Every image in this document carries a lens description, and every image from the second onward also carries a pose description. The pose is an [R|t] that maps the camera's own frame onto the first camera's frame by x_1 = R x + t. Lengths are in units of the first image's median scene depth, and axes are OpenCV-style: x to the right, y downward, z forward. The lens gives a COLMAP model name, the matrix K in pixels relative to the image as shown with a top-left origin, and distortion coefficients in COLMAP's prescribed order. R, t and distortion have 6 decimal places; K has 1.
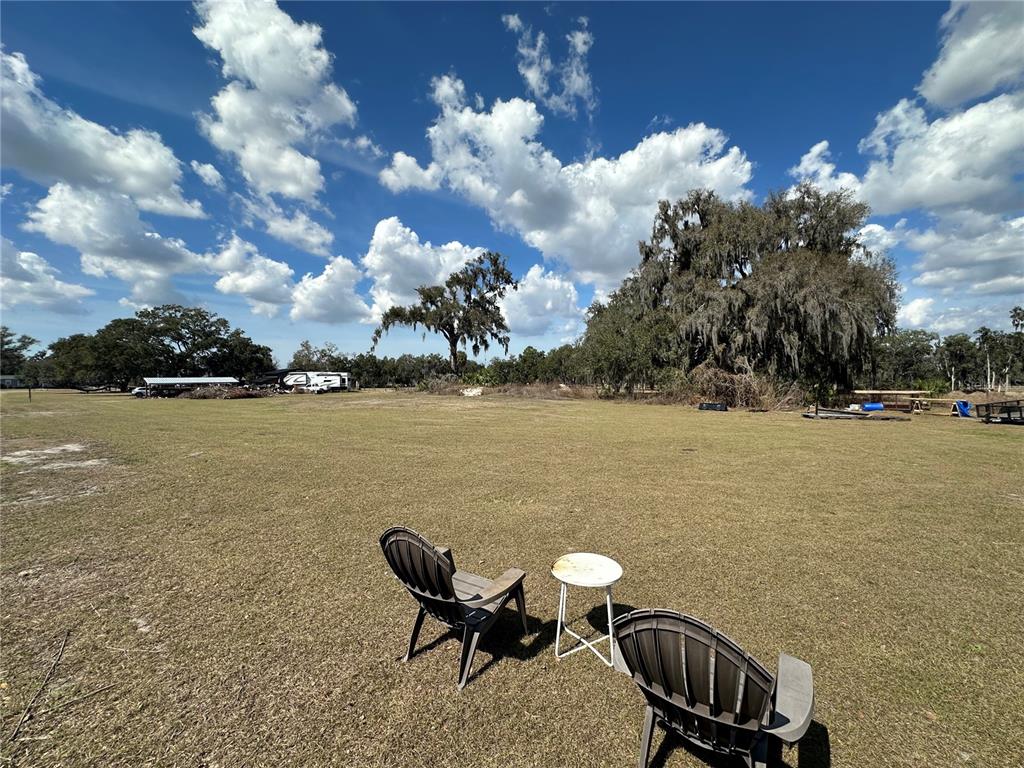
lens RADIAL K [[415.0, 0, 512.0], [0, 415.0, 384.0], [0, 0, 1]] dist [-0.001688, 0.000765]
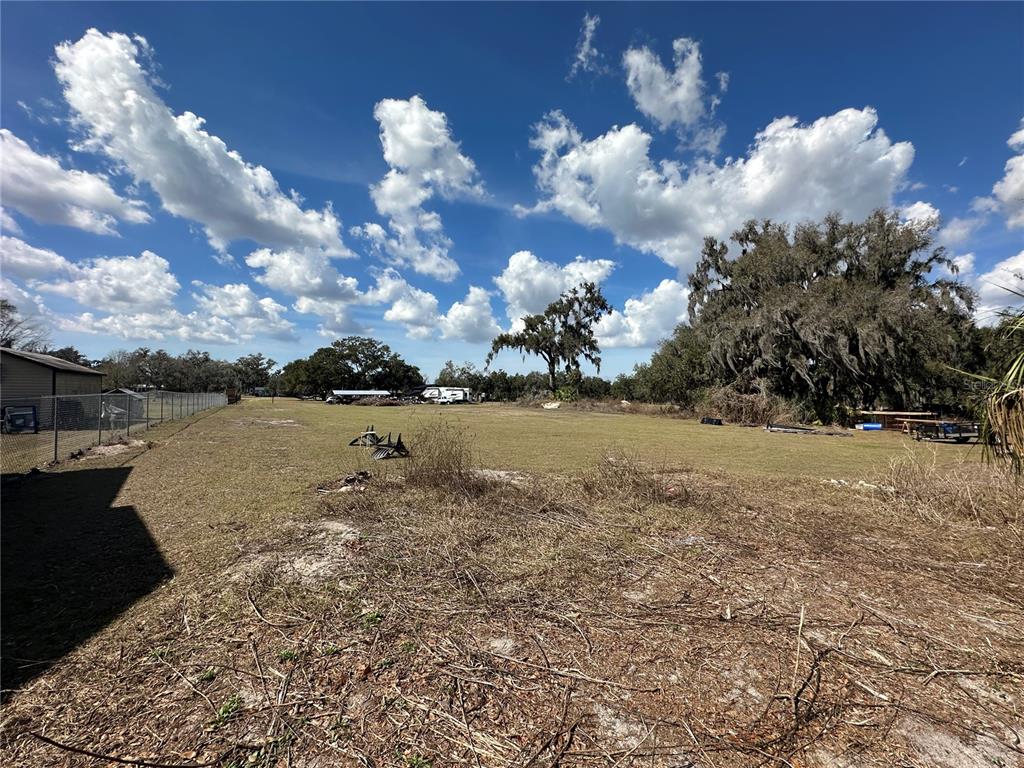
lens RADIAL K [[415.0, 0, 512.0], [0, 415.0, 384.0], [0, 0, 1]] dist [-0.001688, 0.000765]
pose [[0.944819, 0.007456, -0.327507, 0.129116], [-0.019949, 0.999195, -0.034803, 0.000481], [0.326984, 0.039416, 0.944207, -0.117916]]
